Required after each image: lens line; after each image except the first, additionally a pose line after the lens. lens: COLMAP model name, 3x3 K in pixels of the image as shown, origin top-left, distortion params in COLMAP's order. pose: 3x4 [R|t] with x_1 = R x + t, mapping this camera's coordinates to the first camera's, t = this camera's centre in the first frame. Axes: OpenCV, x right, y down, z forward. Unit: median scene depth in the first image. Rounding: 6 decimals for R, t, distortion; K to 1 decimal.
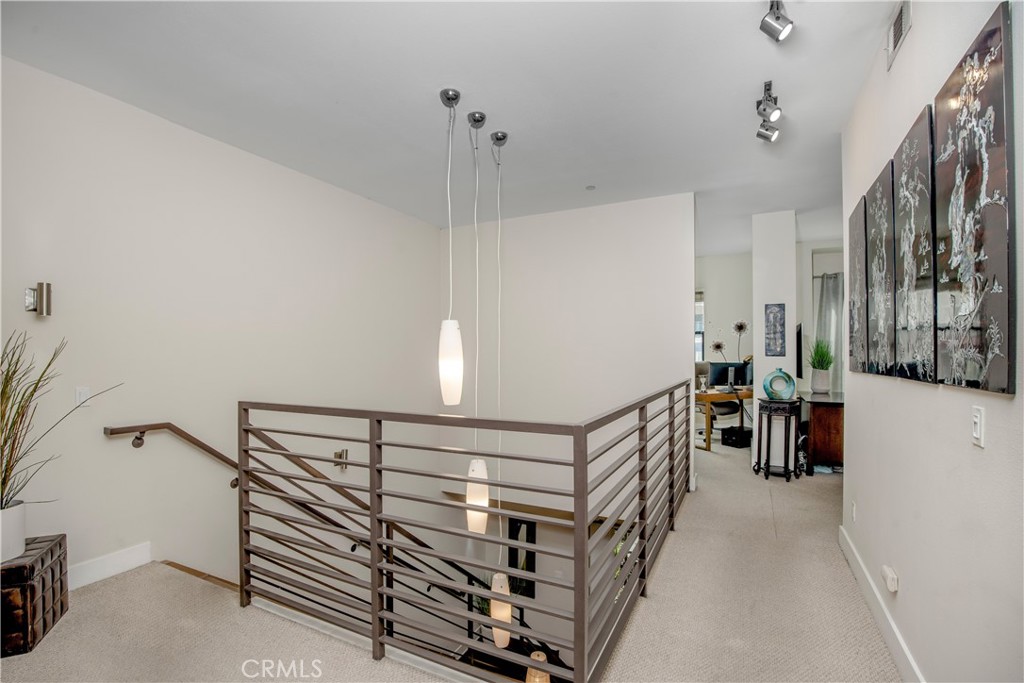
lens RADIAL K [[476.0, 0, 491.7], [0, 476.0, 347.7], [0, 0, 1]] dist [-0.002008, 0.000208]
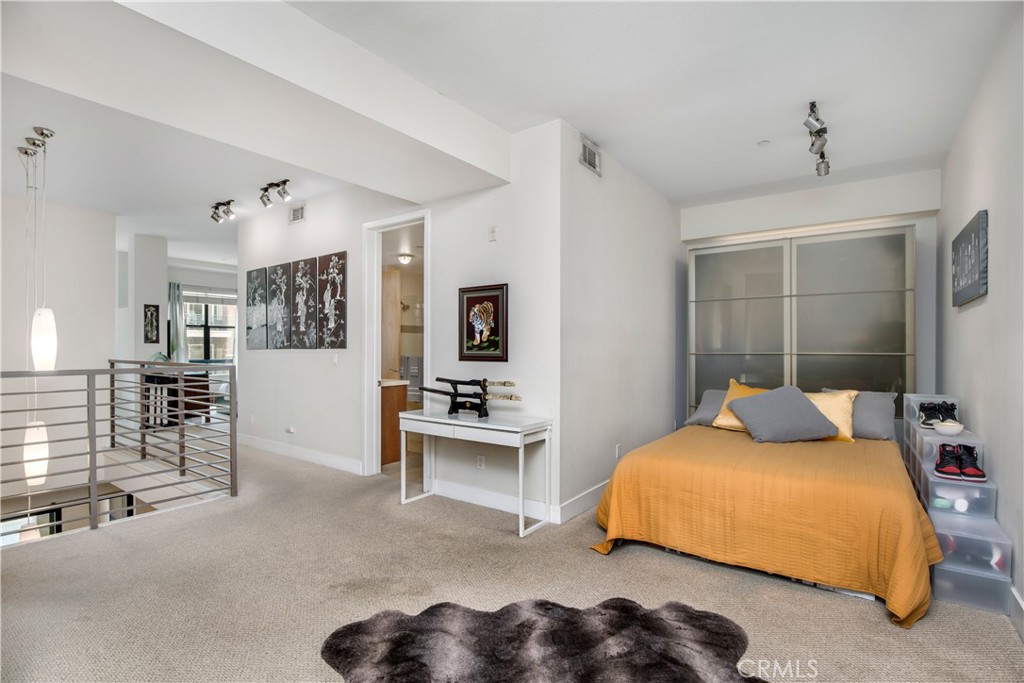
lens RADIAL K [[498.8, 0, 516.7], [0, 498.8, 346.3], [0, 0, 1]] dist [-0.003004, -0.000348]
pose [[0.141189, 0.004260, 0.989973, -1.132637], [-0.013995, 0.999899, -0.002307, 0.025846], [-0.989884, -0.013529, 0.141235, -0.403558]]
